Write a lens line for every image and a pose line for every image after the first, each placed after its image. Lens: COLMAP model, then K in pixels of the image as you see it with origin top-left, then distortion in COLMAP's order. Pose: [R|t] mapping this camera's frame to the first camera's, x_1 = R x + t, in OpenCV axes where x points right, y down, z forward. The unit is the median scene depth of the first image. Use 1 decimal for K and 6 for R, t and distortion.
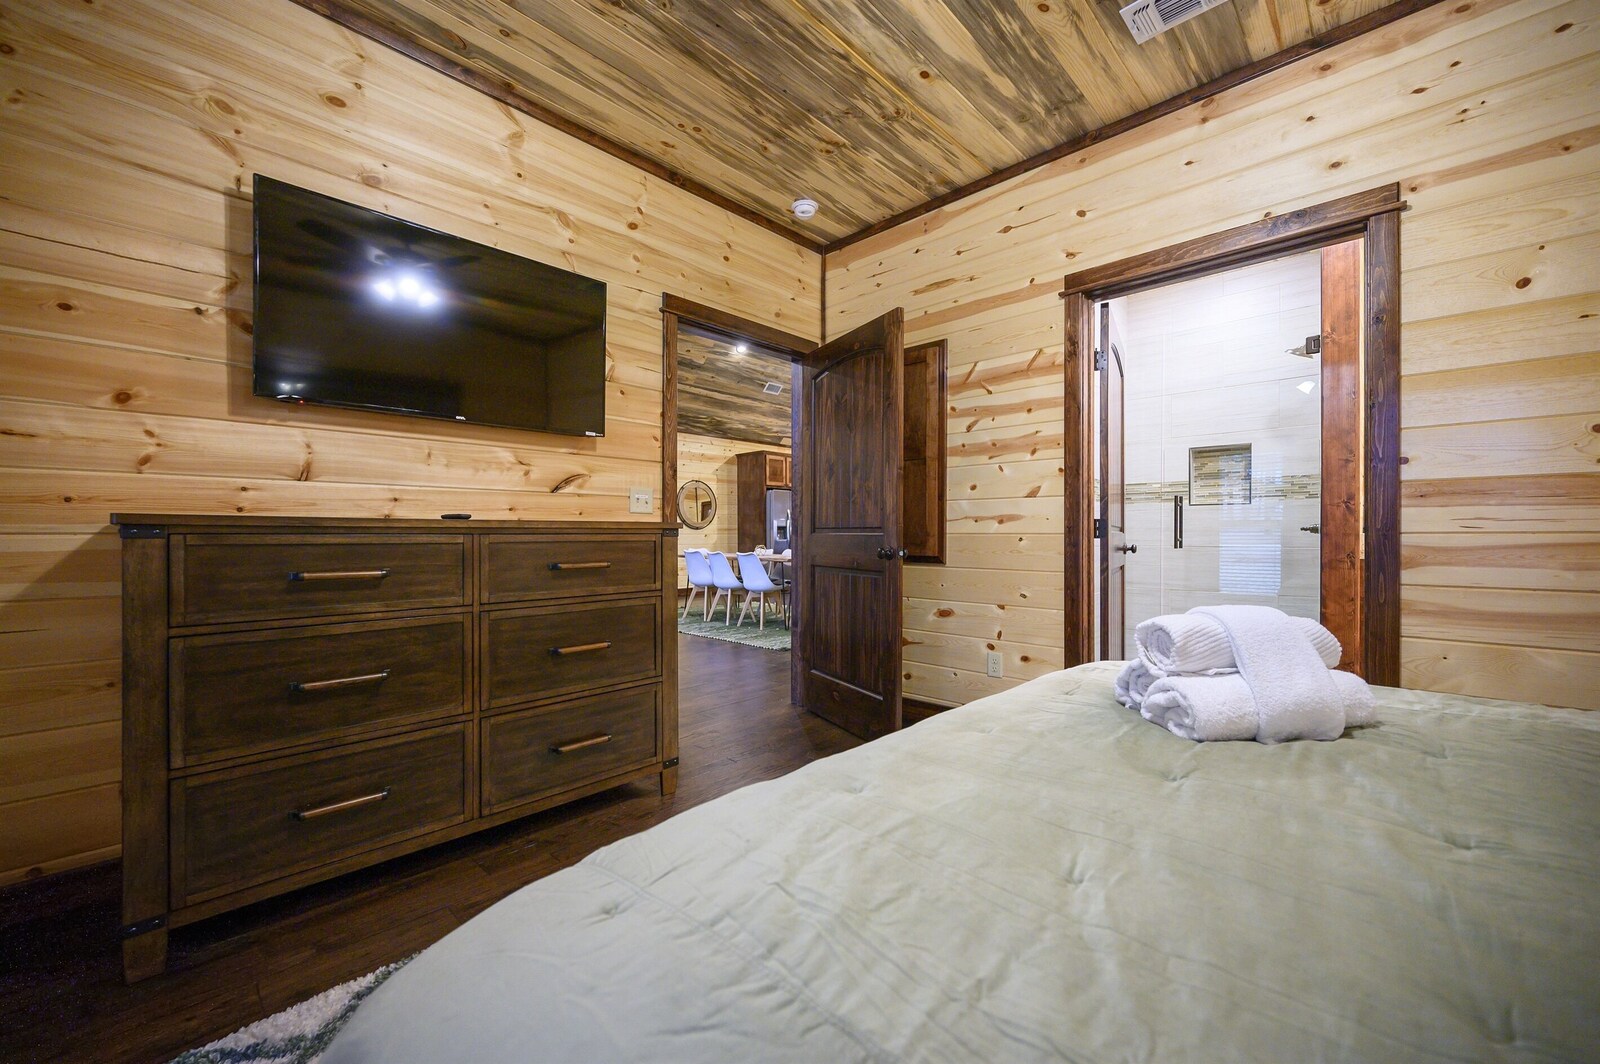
lens RADIAL K [[634.2, 0, 807.4], [0, 634.2, 532.1], [0, 0, 1]] dist [-0.000381, -0.000109]
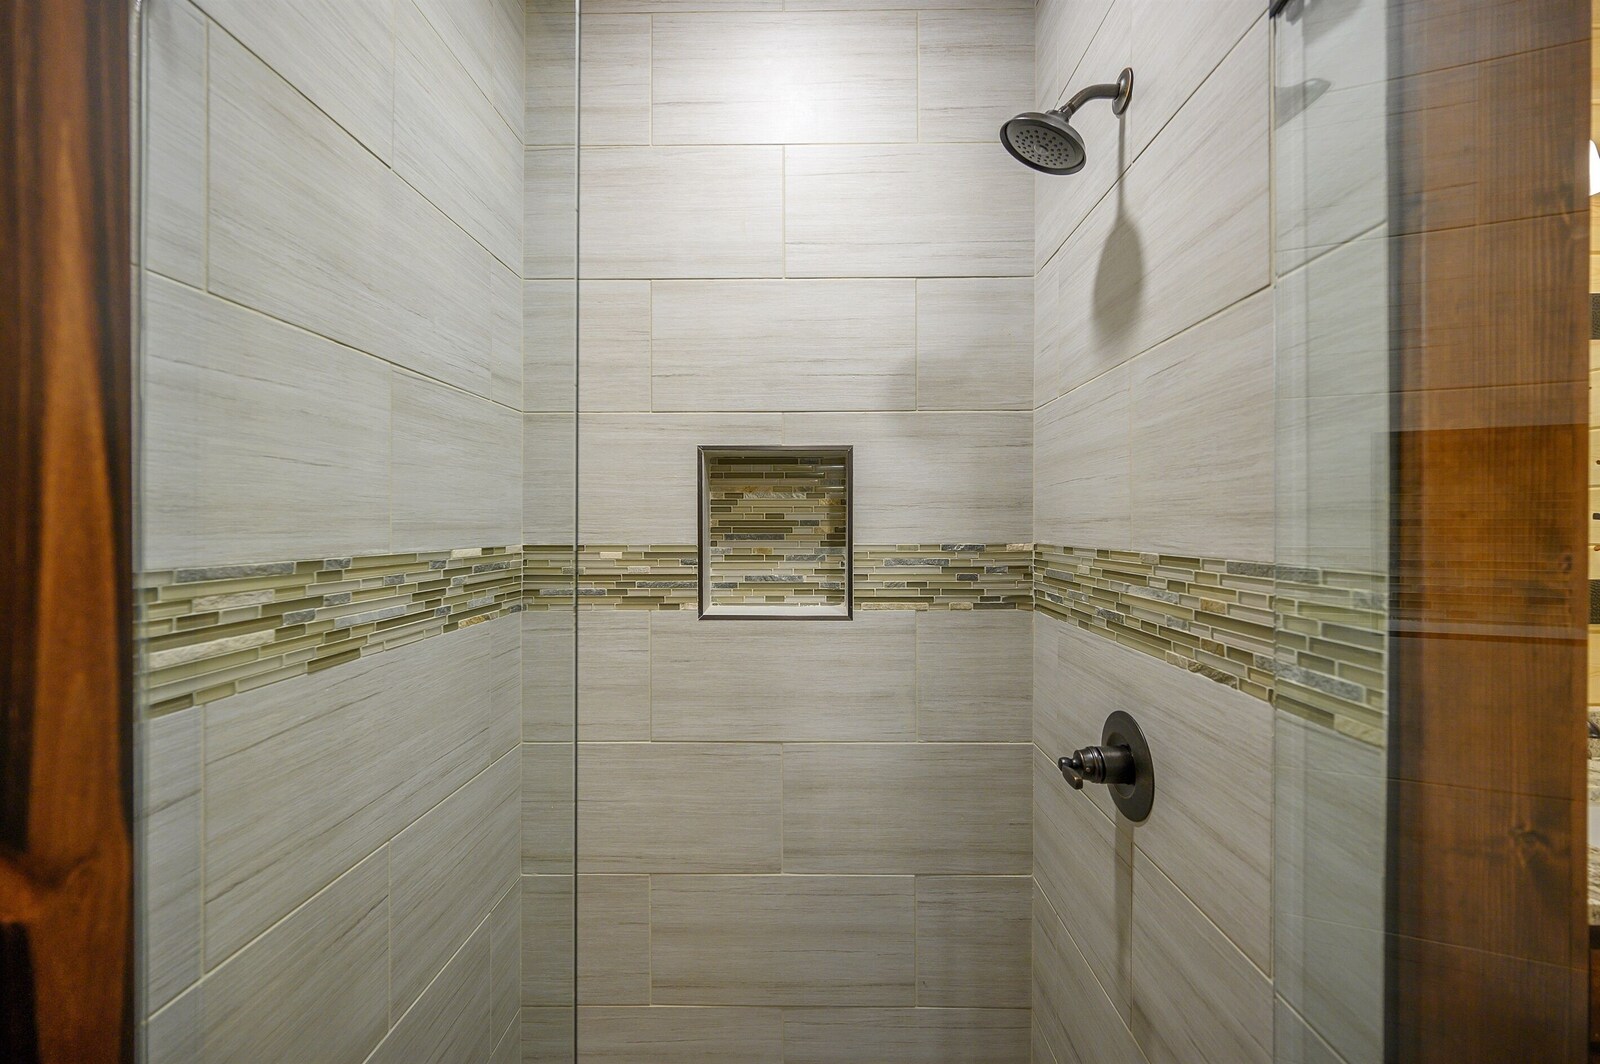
lens RADIAL K [[634.2, 0, 799.8], [0, 634.2, 524.2], [0, 0, 1]] dist [-0.000381, -0.000109]
pose [[0.742227, 0.000382, 0.670149, 0.423795], [-0.003779, 0.999986, 0.003616, -0.094221], [-0.670138, -0.005216, 0.742218, 0.726836]]
